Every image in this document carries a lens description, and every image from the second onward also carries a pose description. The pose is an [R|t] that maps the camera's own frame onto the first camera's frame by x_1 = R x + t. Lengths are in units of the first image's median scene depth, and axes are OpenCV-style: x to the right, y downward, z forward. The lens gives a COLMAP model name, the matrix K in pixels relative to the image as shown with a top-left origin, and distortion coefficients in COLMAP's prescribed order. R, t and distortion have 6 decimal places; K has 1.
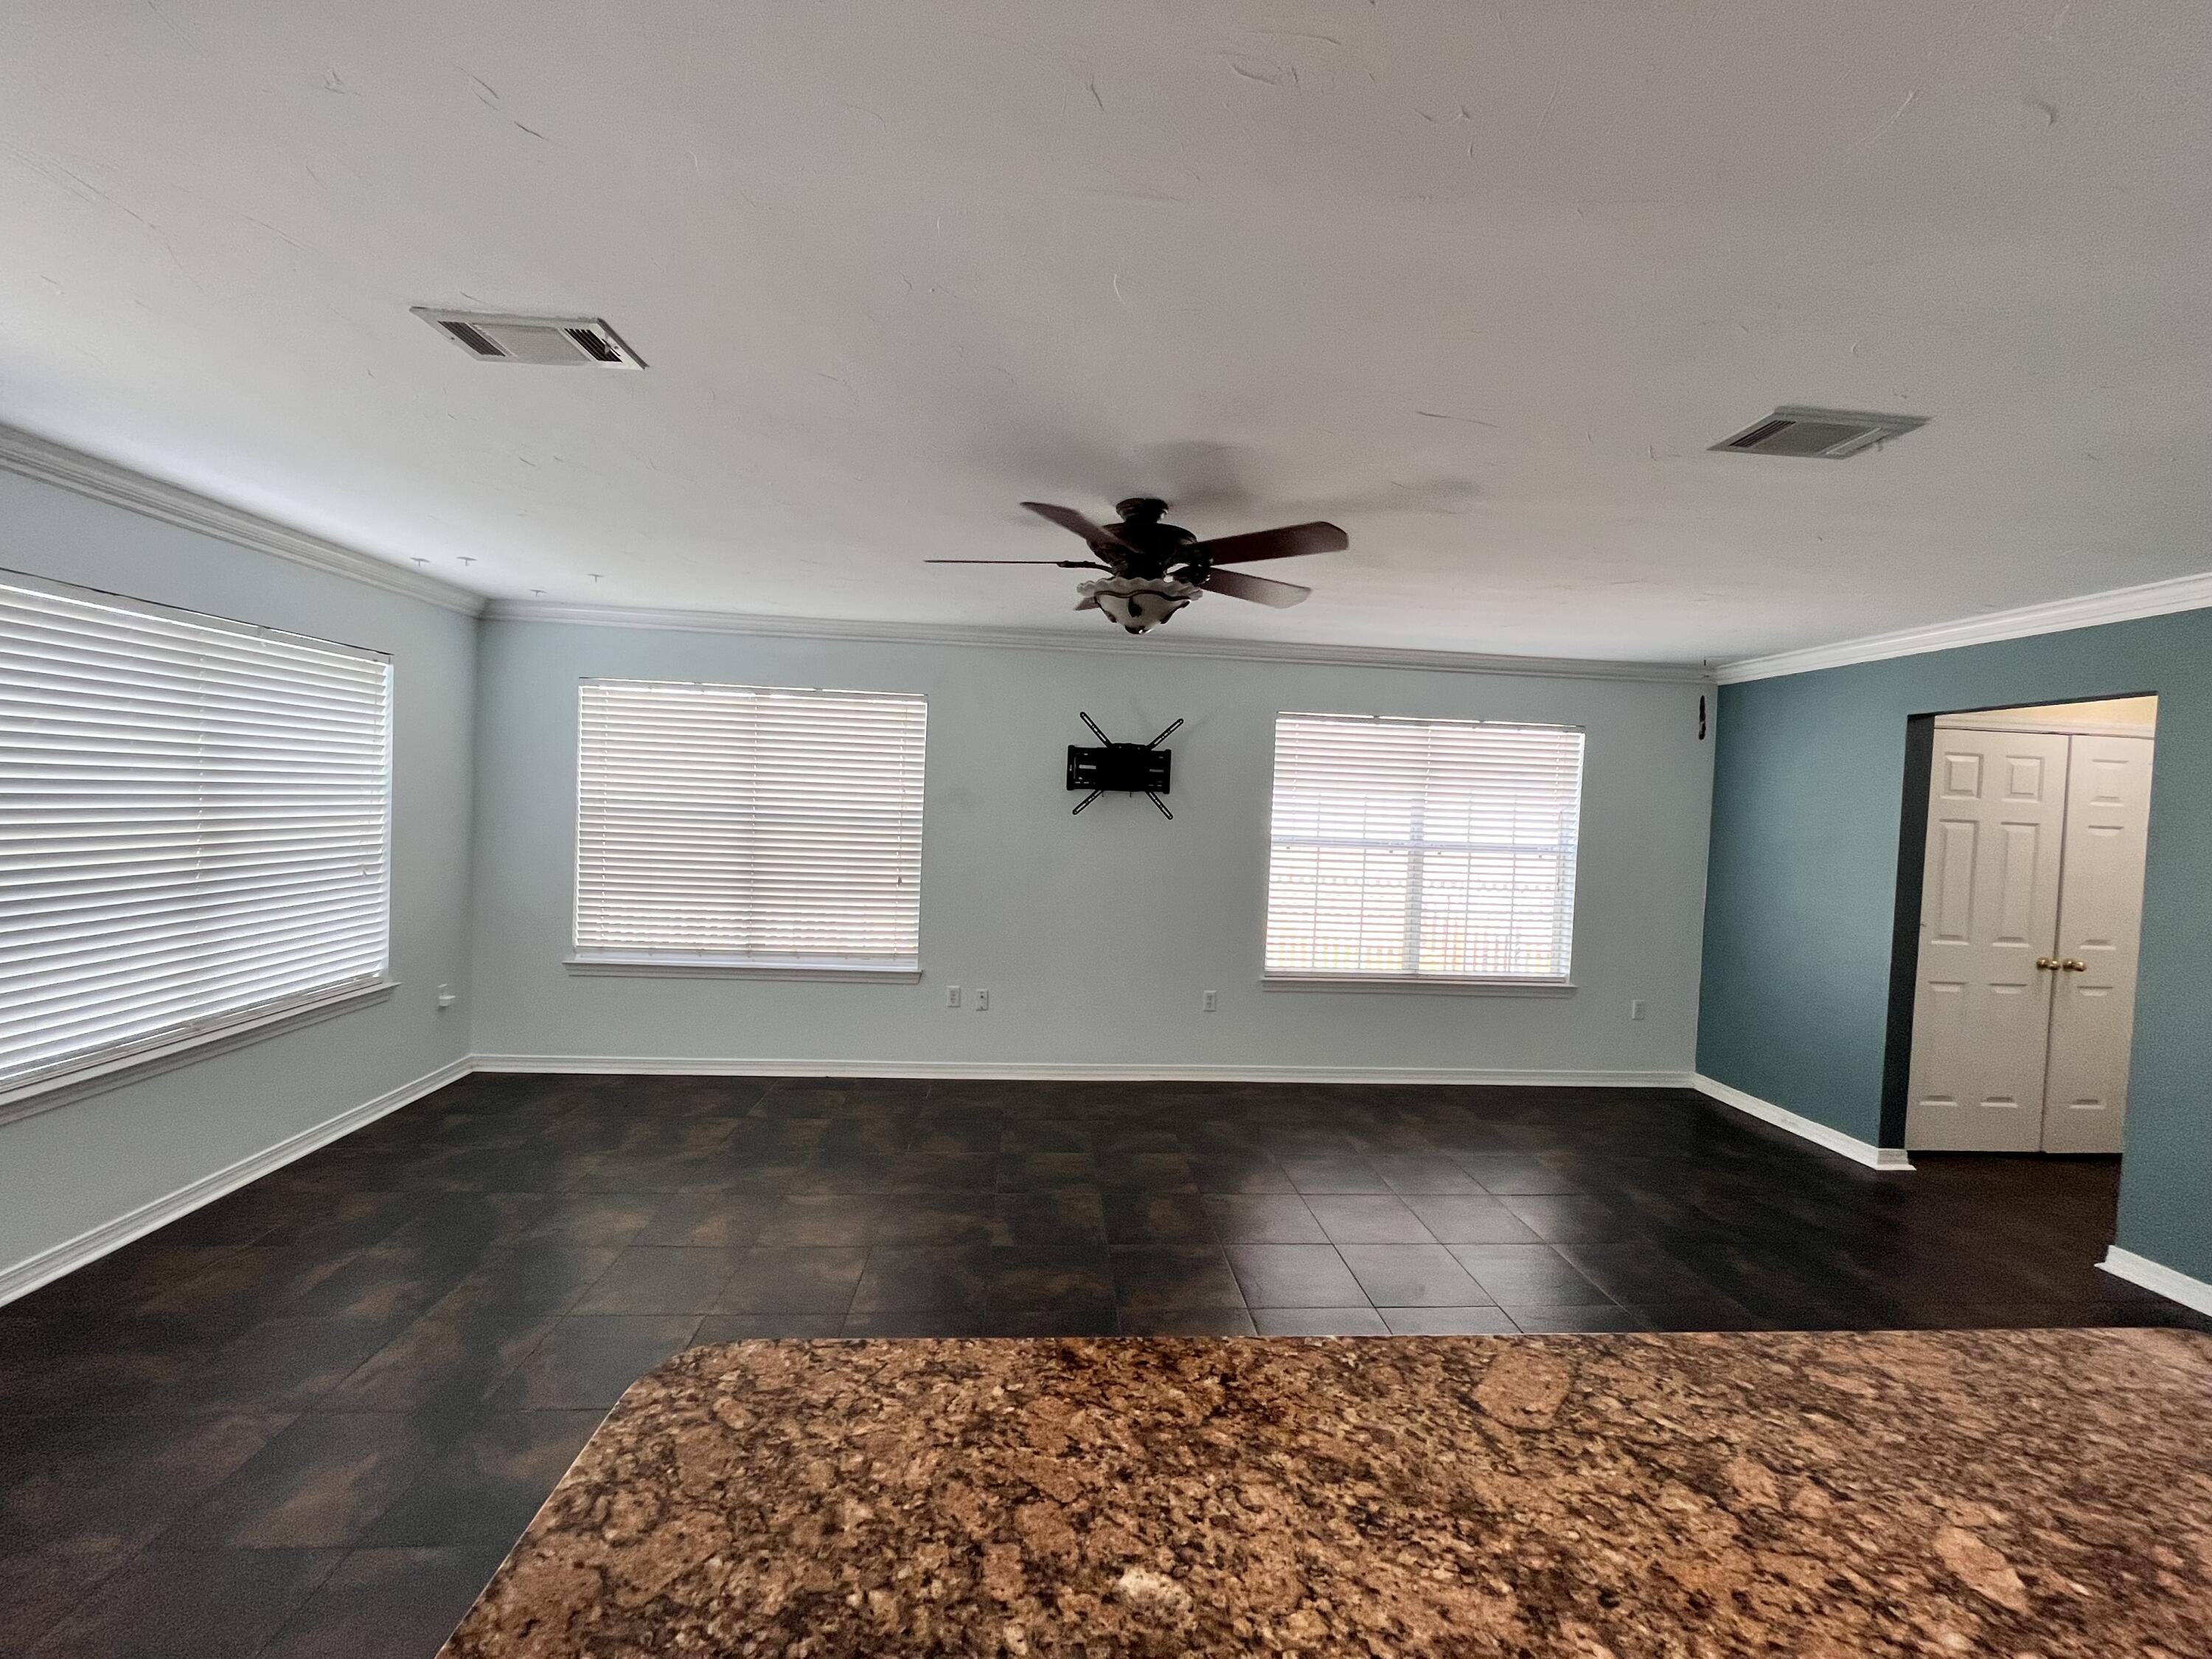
lens RADIAL K [[897.3, 0, 1106.0], [0, 897.3, 829.5], [0, 0, 1]] dist [-0.000399, -0.000211]
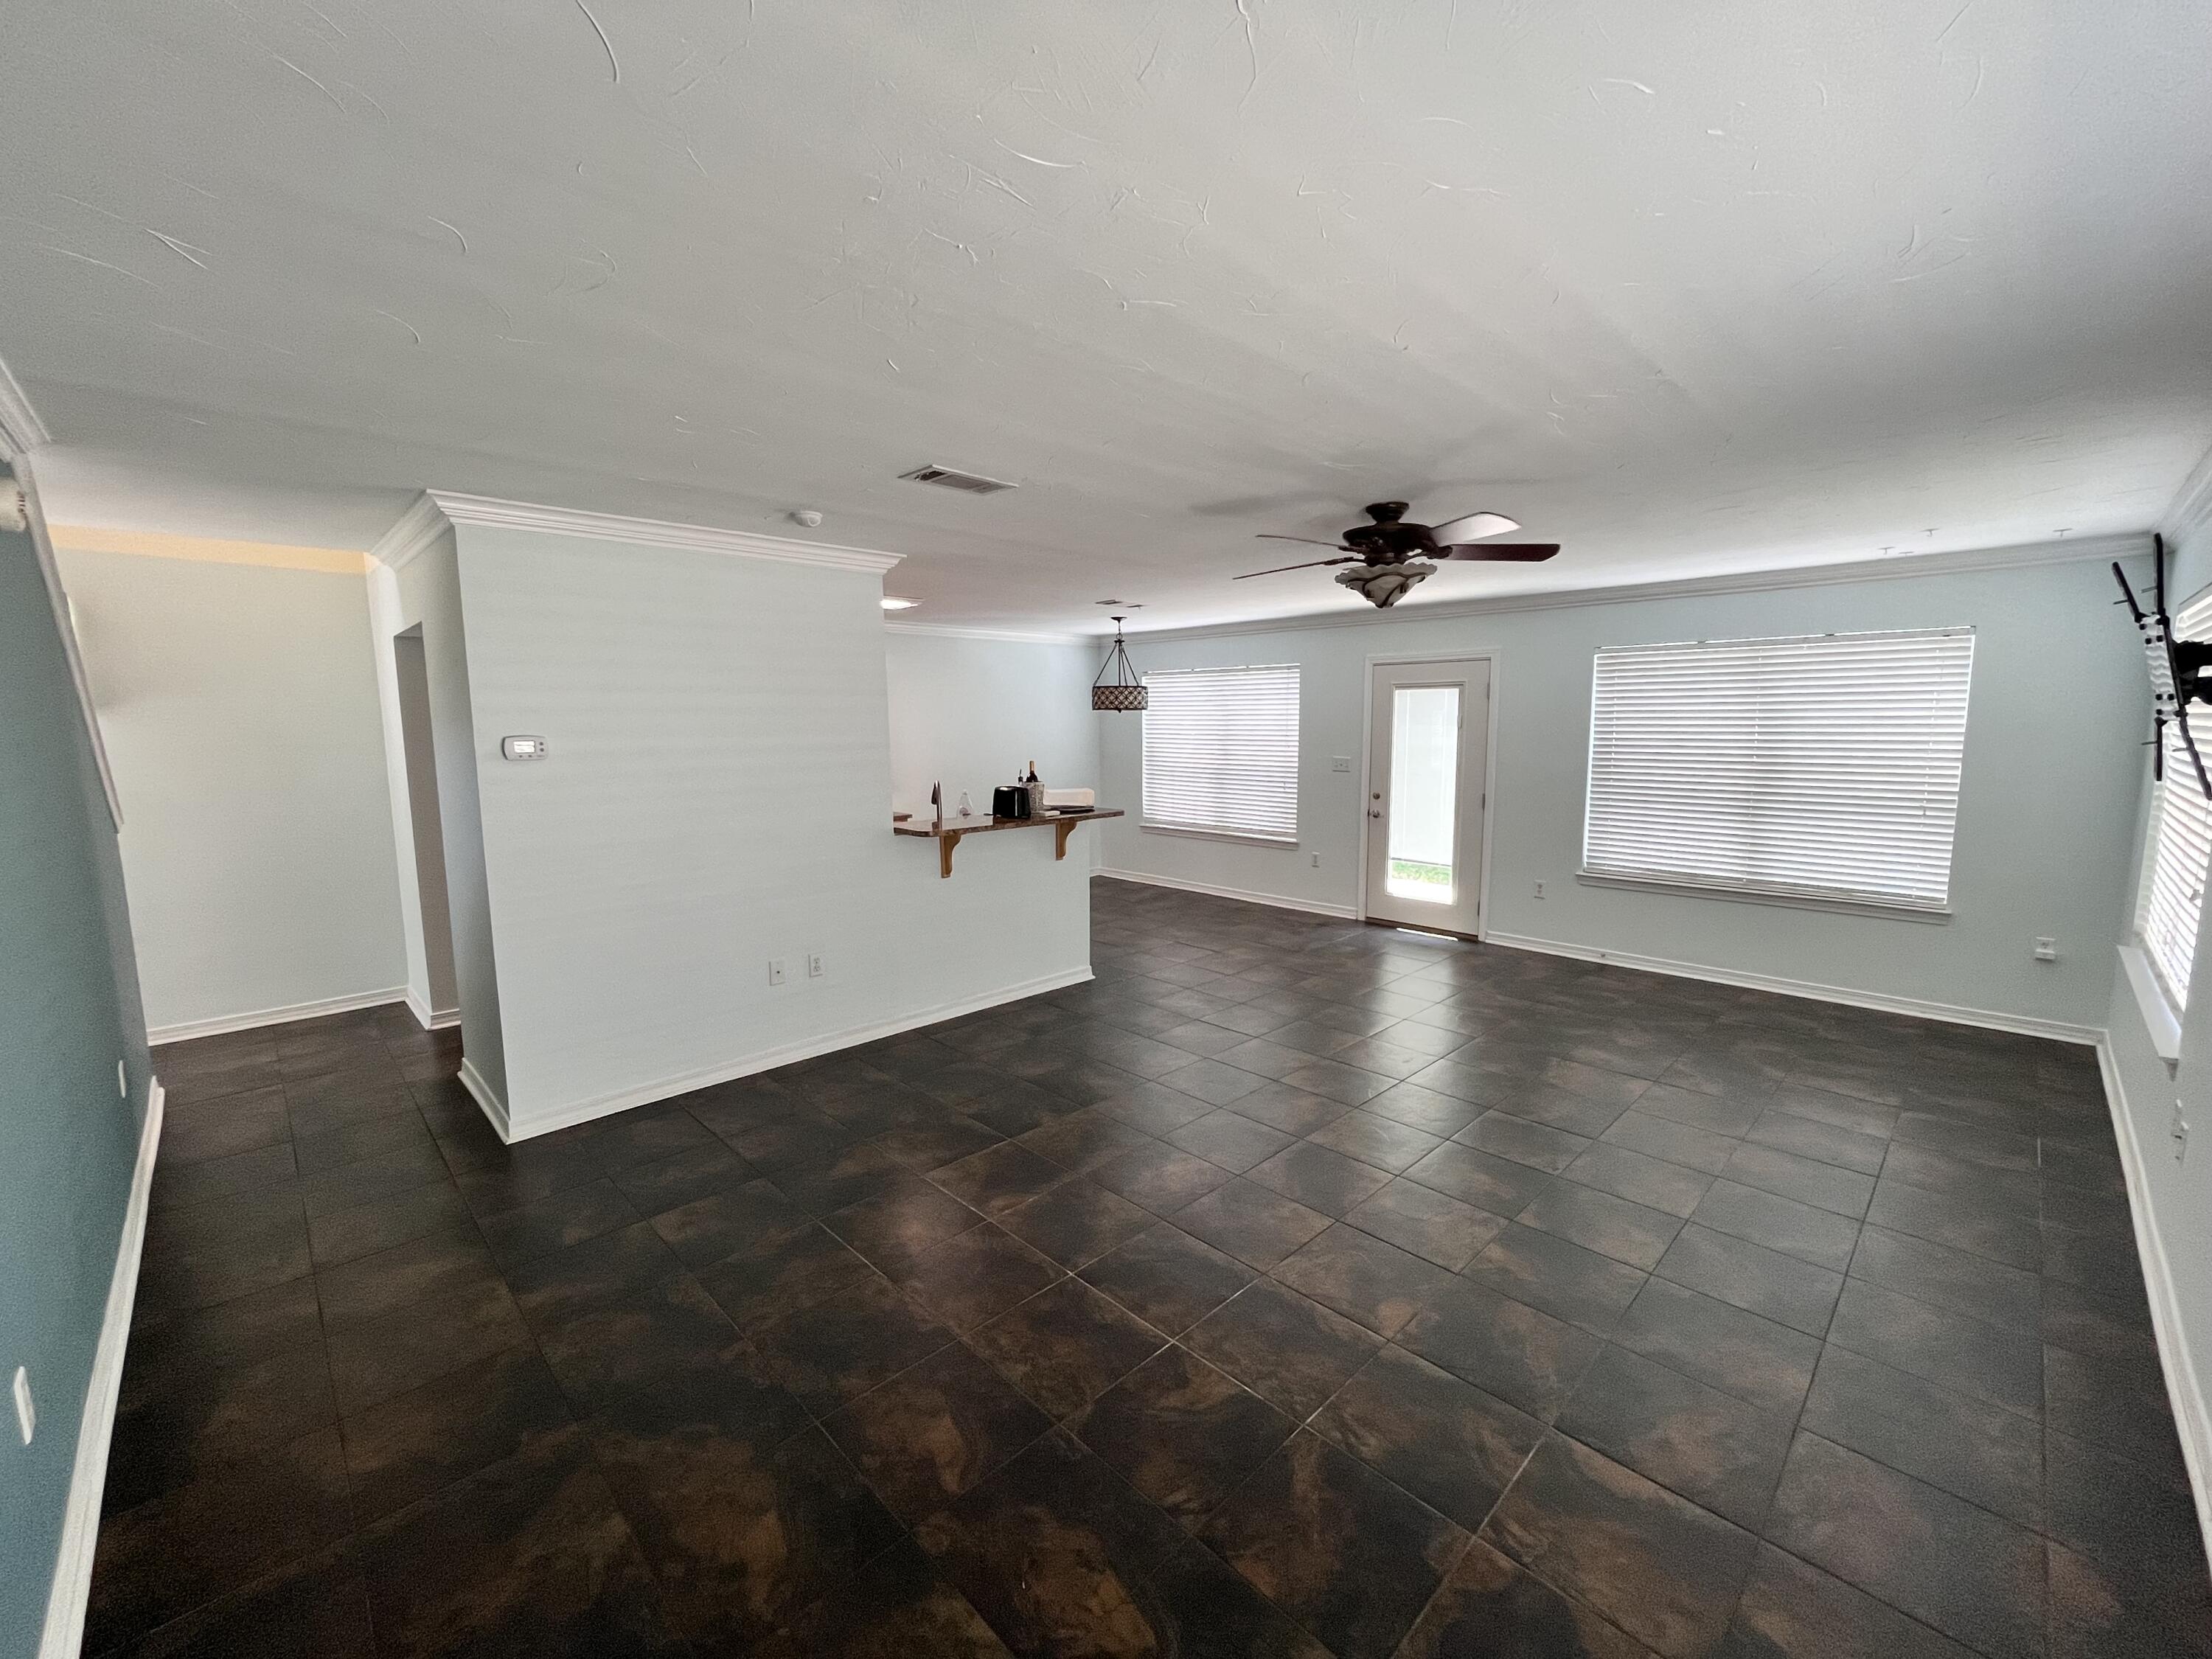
lens RADIAL K [[893.9, 0, 1106.0], [0, 893.9, 829.5], [0, 0, 1]] dist [-0.001730, -0.000452]
pose [[-0.769104, 0.043072, -0.637671, 0.653906], [-0.043292, 0.991924, 0.119215, -0.020566], [0.637656, 0.119295, -0.761028, 0.983559]]
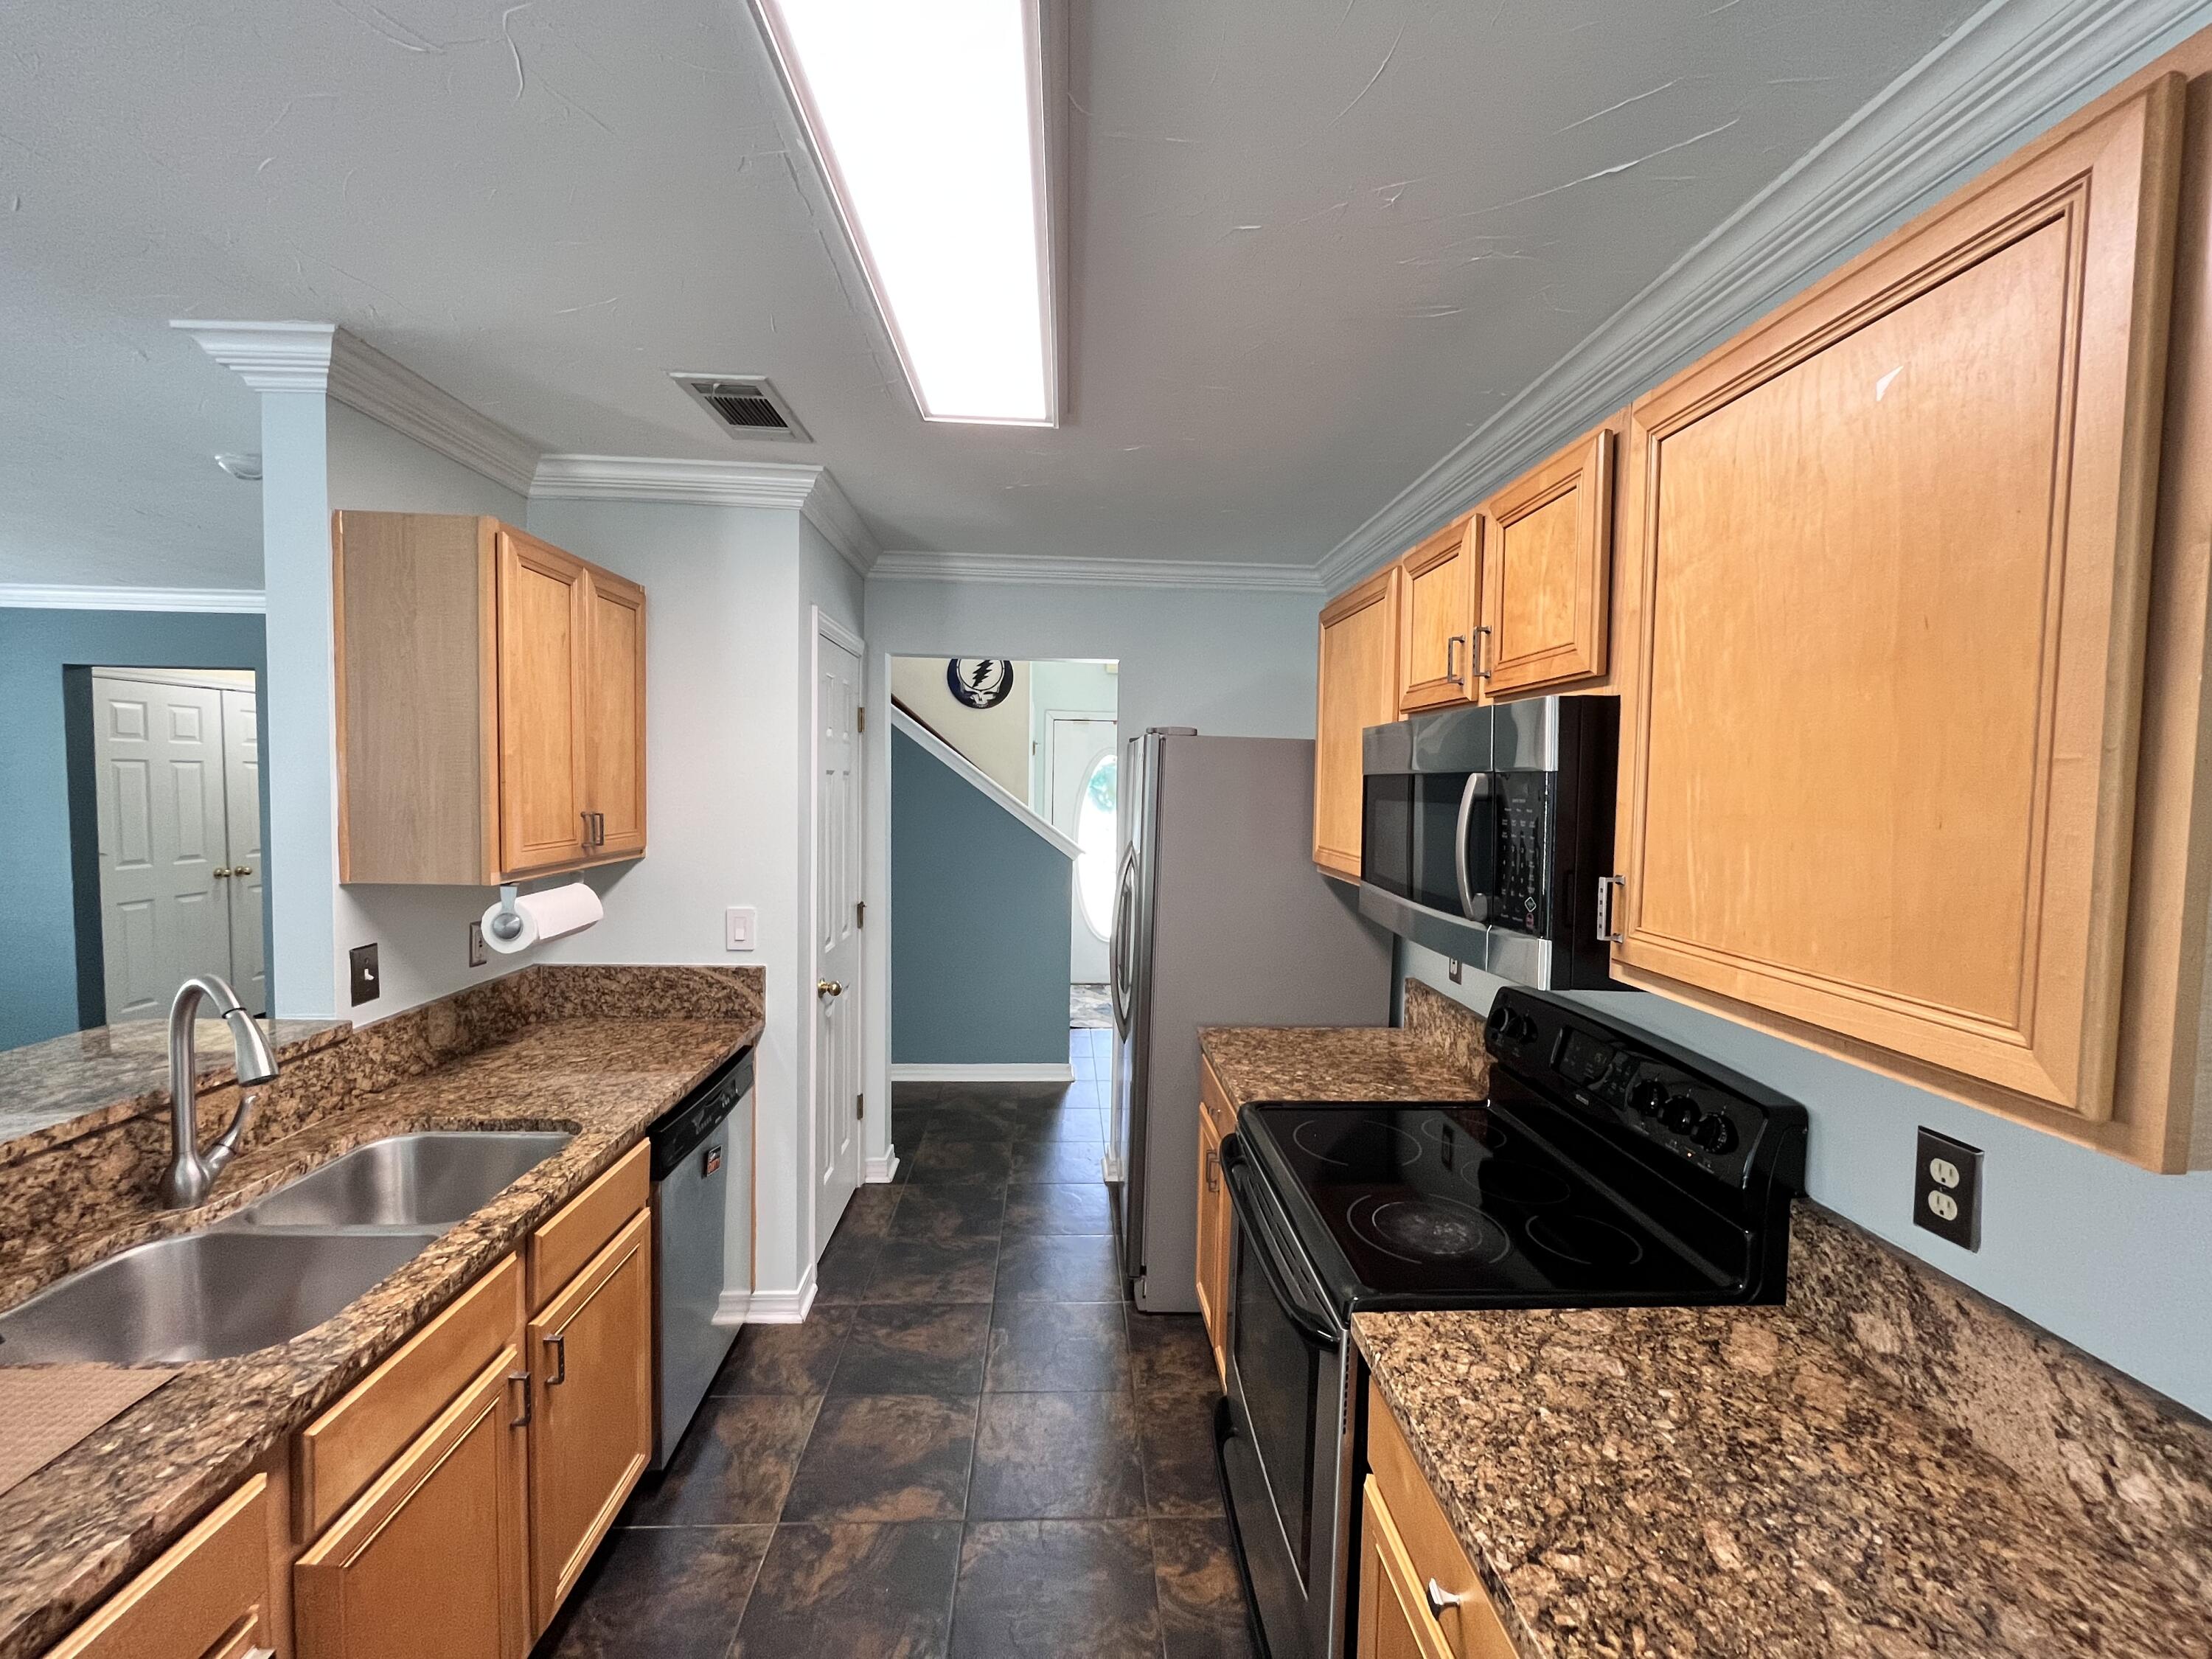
lens RADIAL K [[893.9, 0, 1106.0], [0, 893.9, 829.5], [0, 0, 1]] dist [-0.001730, -0.000452]
pose [[0.029010, -0.097886, 0.994775, -0.134395], [0.014196, 0.995134, 0.097507, -0.013450], [-0.999478, 0.011293, 0.030258, -0.244630]]
